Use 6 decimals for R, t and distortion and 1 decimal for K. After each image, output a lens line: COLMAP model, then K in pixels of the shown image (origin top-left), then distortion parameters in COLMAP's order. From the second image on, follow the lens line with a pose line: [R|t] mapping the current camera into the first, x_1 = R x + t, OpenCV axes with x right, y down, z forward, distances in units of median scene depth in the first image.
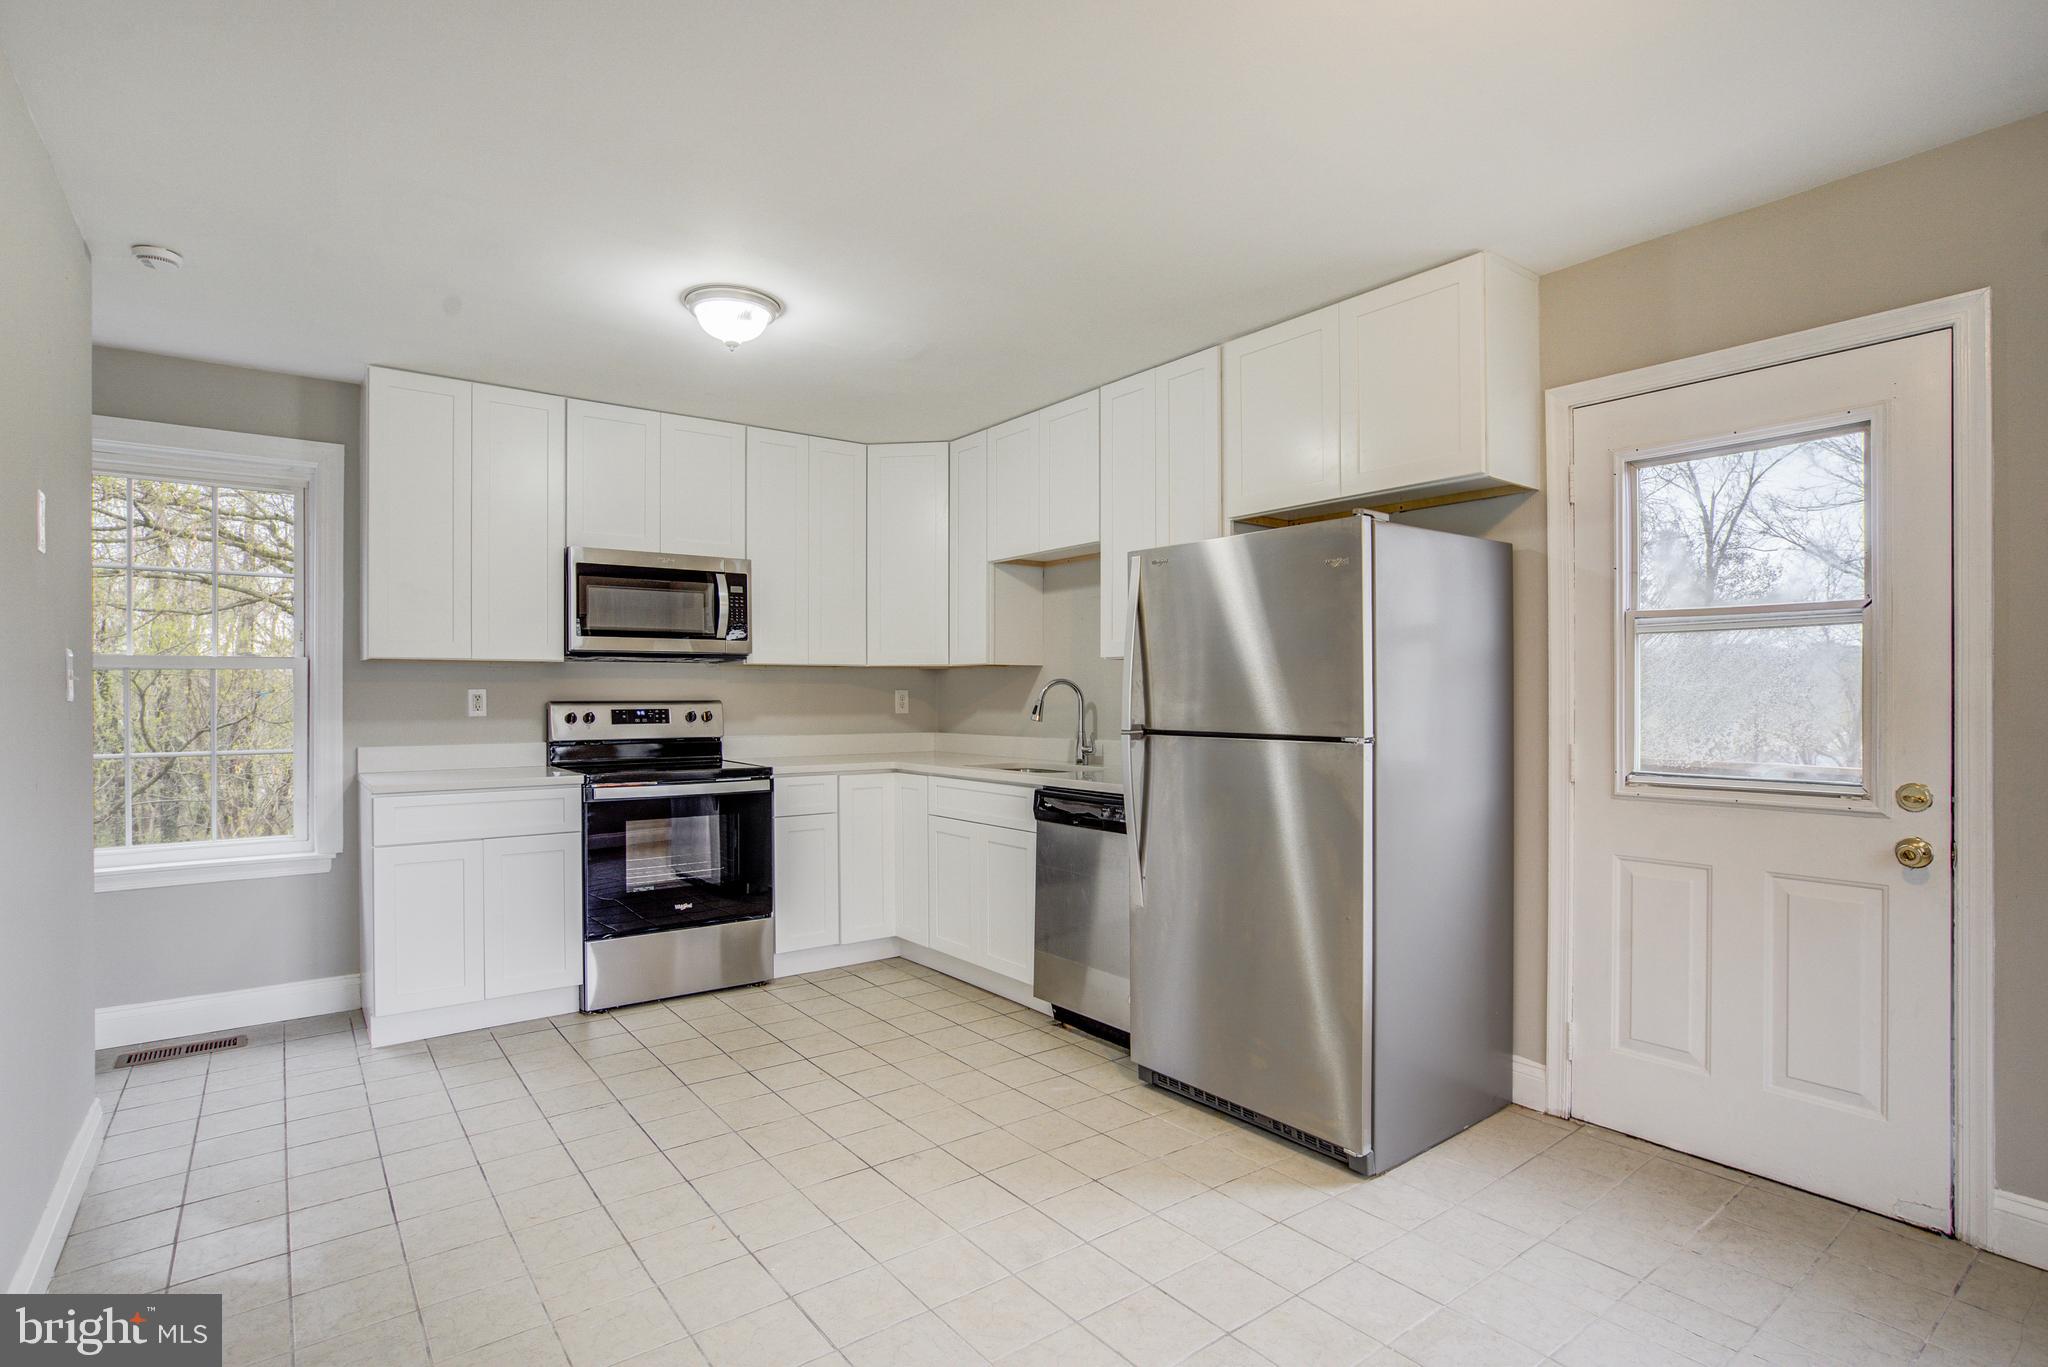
lens RADIAL K [[1026.2, 0, 1013.5], [0, 1026.2, 710.1], [0, 0, 1]] dist [-0.041573, 0.024587]
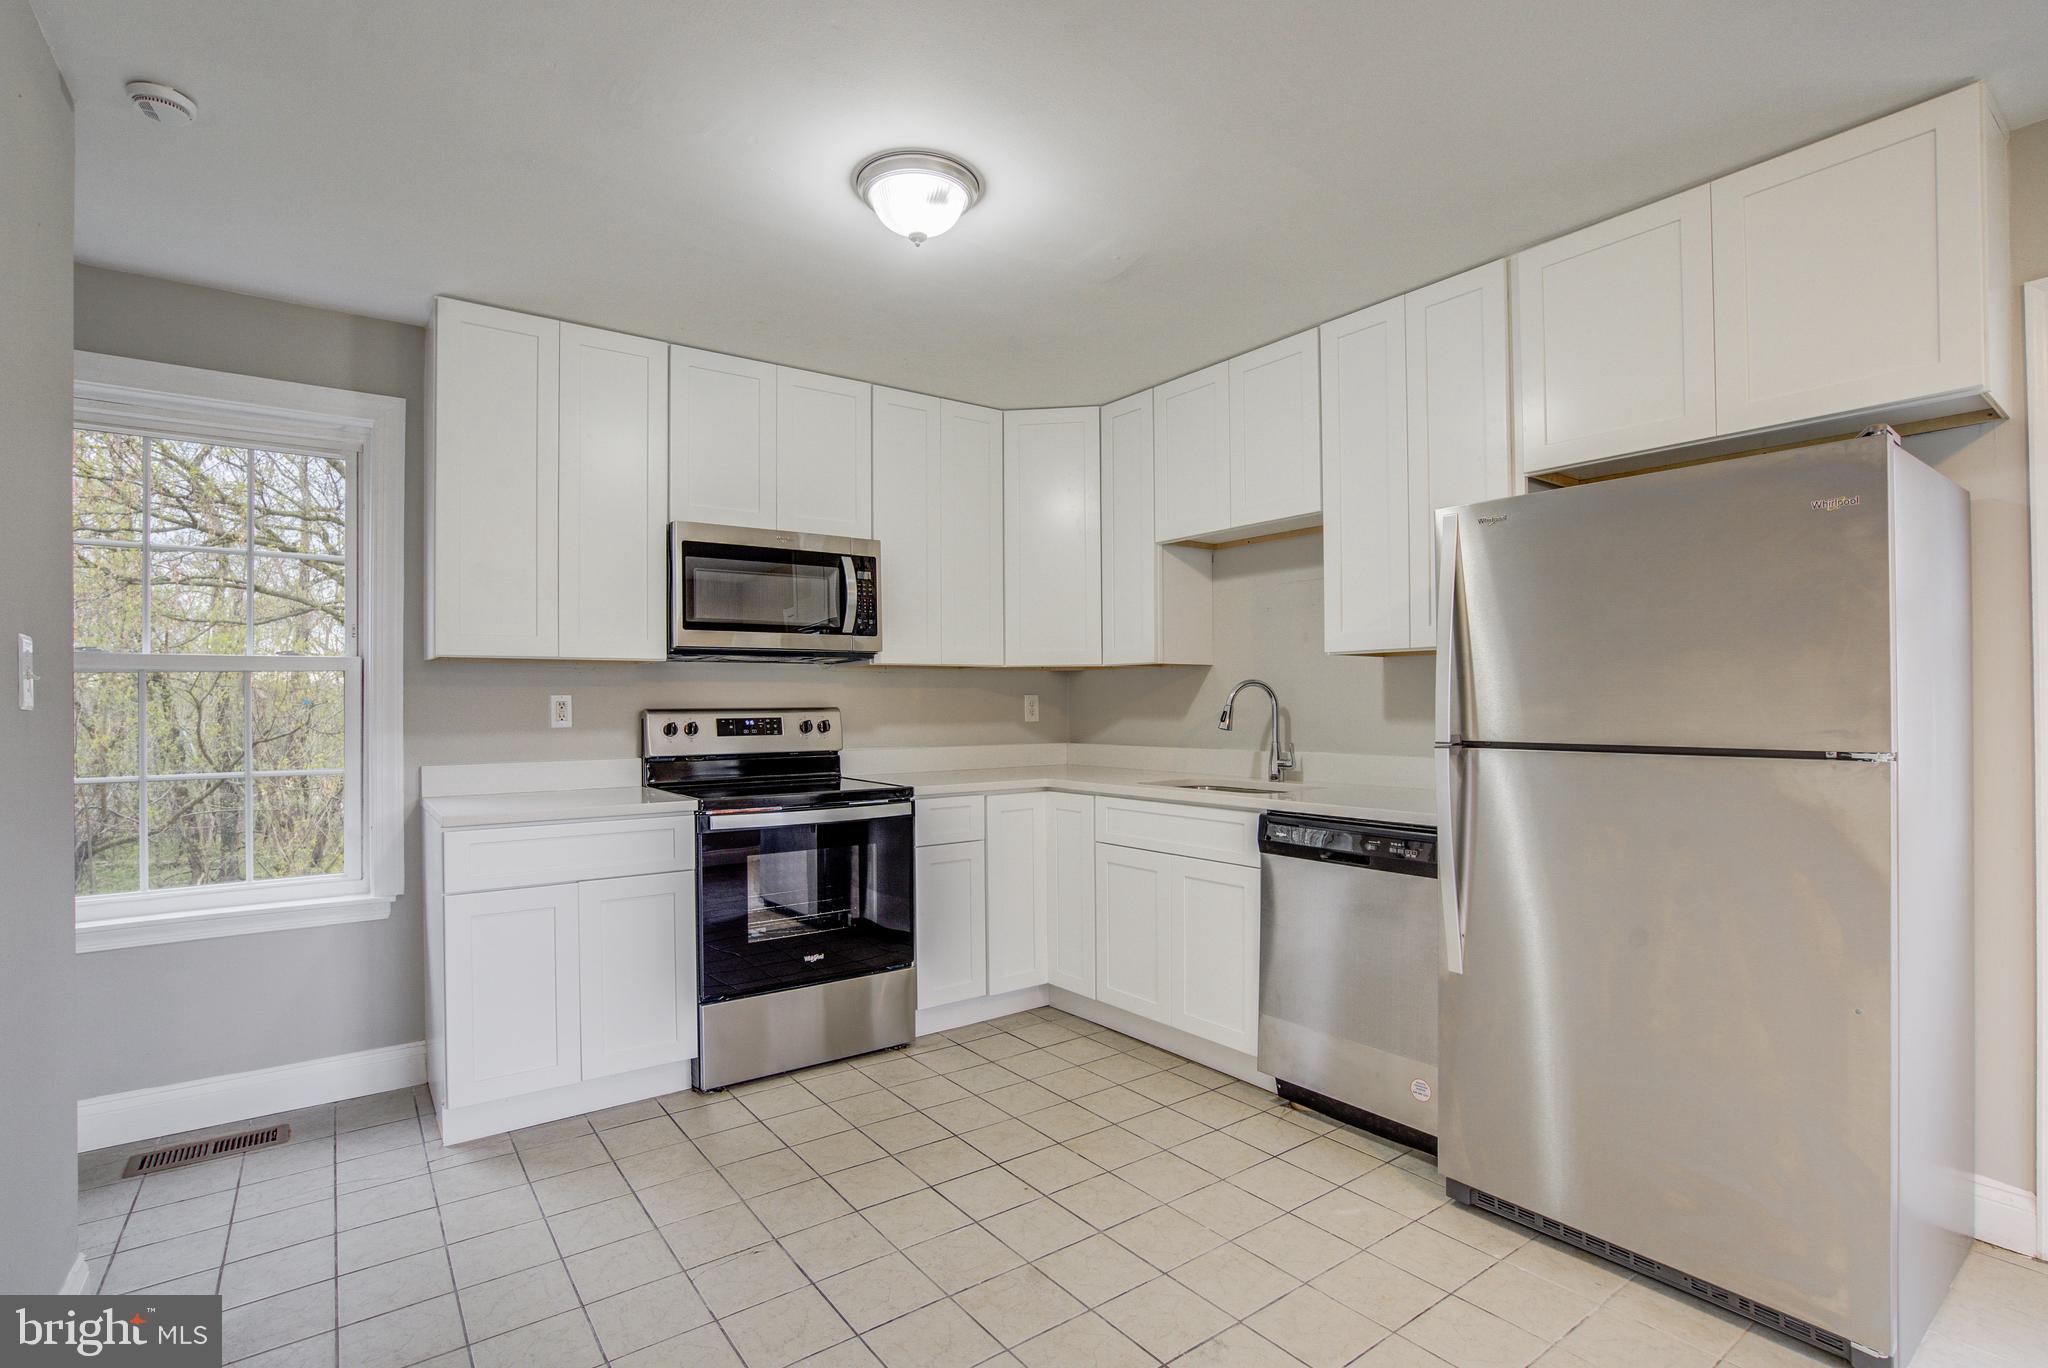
lens RADIAL K [[975.6, 0, 1015.5], [0, 975.6, 711.3], [0, 0, 1]] dist [-0.054226, 0.023348]
pose [[0.999958, -0.004978, -0.007726, -0.158005], [0.004929, 0.999968, -0.006358, -0.000274], [0.007757, 0.006320, 0.999950, 0.224417]]
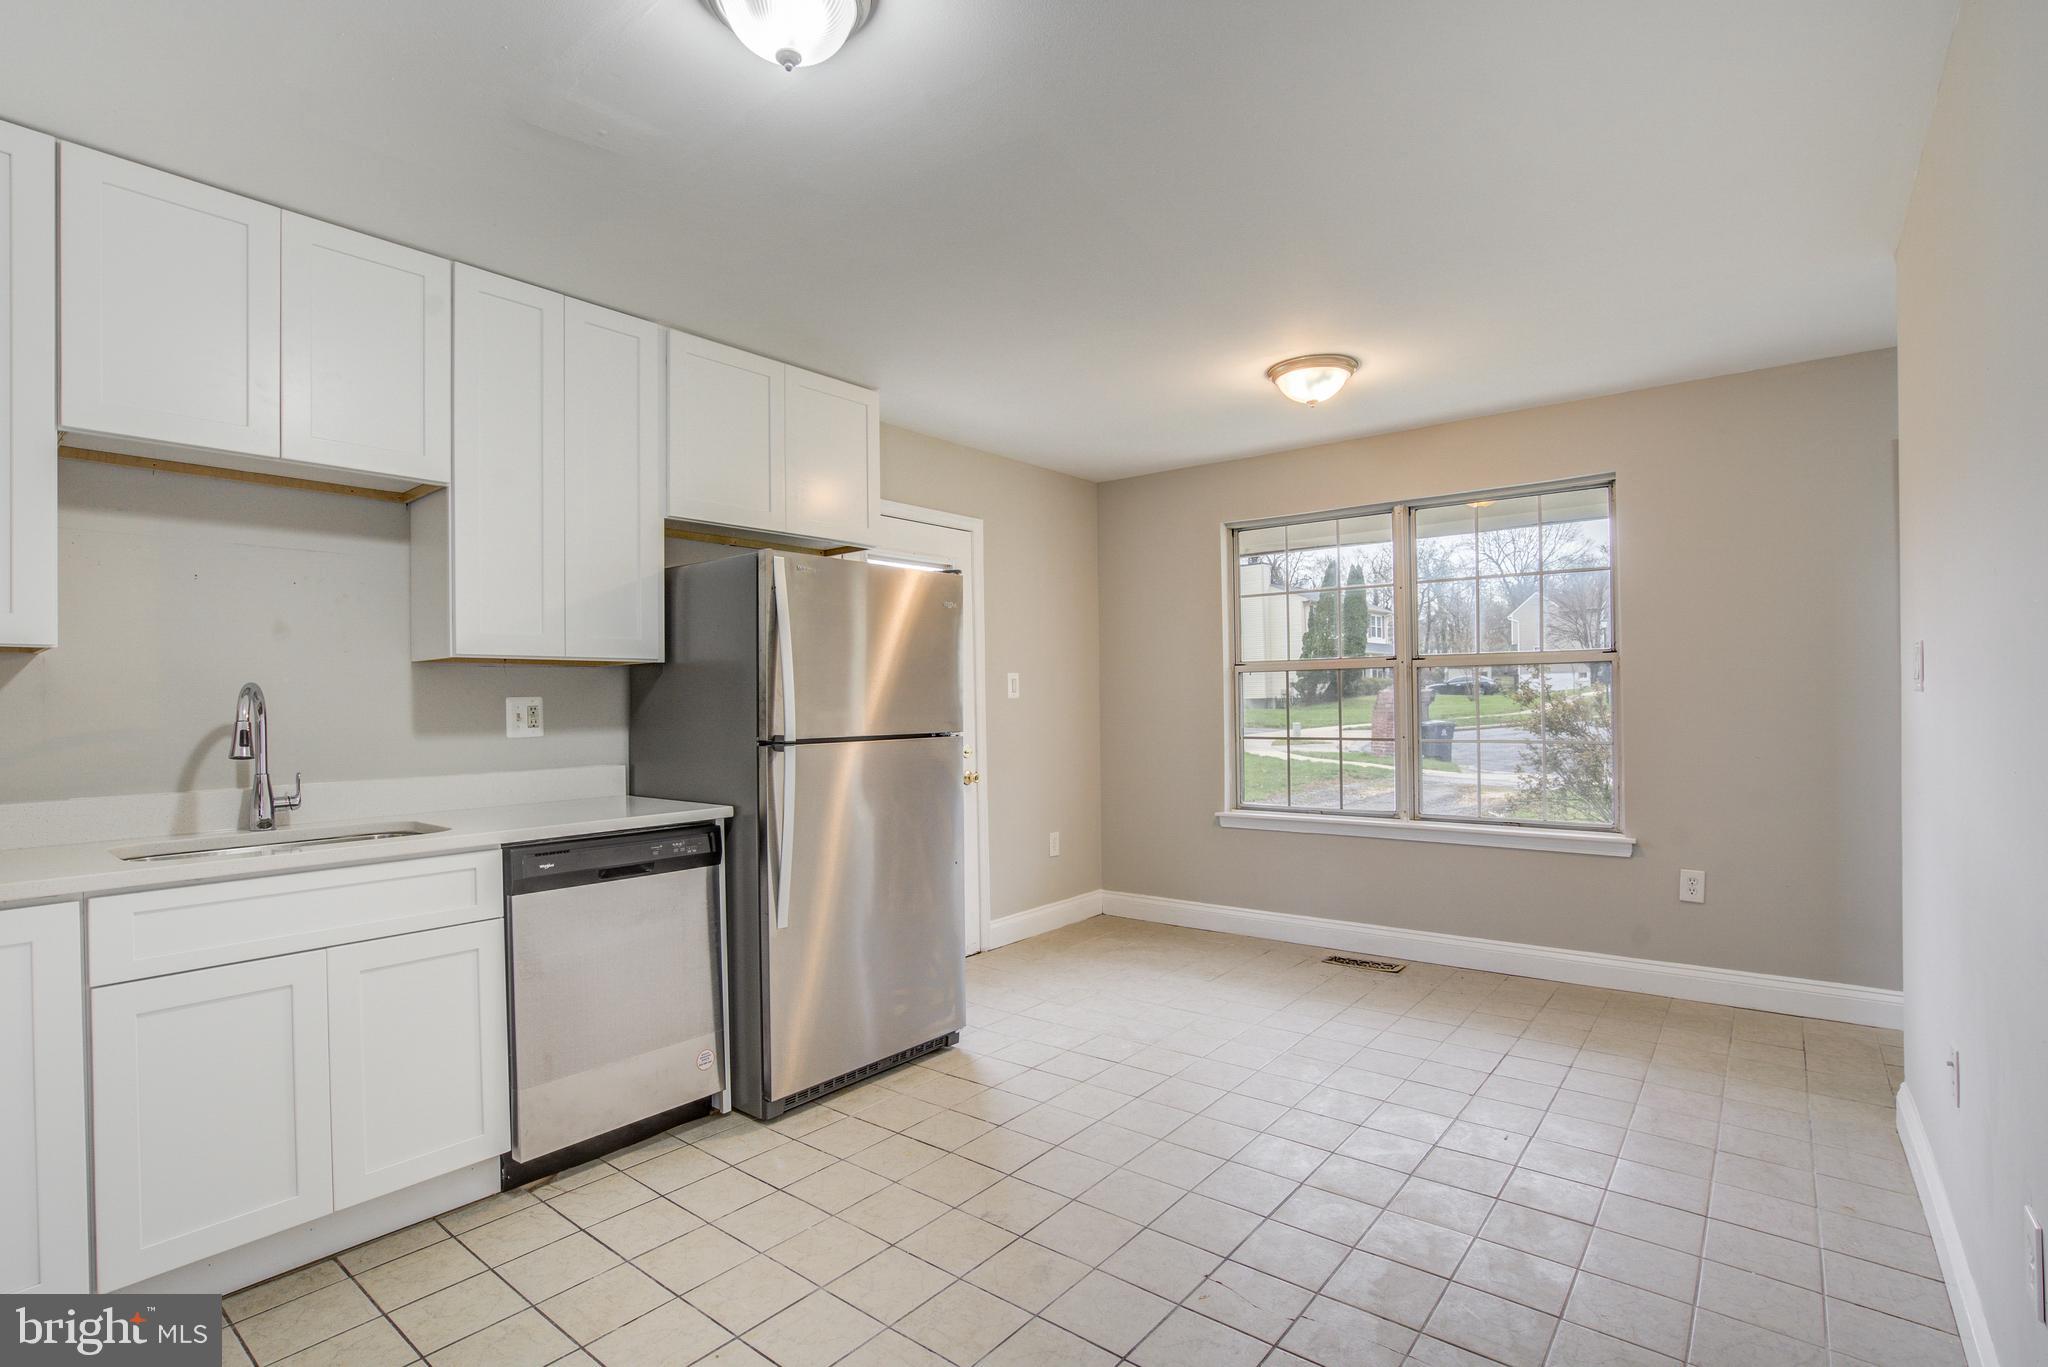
lens RADIAL K [[975.6, 0, 1015.5], [0, 975.6, 710.8], [0, 0, 1]] dist [-0.054226, 0.023348]
pose [[-0.250999, -0.001729, 0.967986, -0.628142], [0.025831, 0.999630, 0.008484, -0.007612], [-0.967643, 0.027133, -0.250861, 0.805011]]
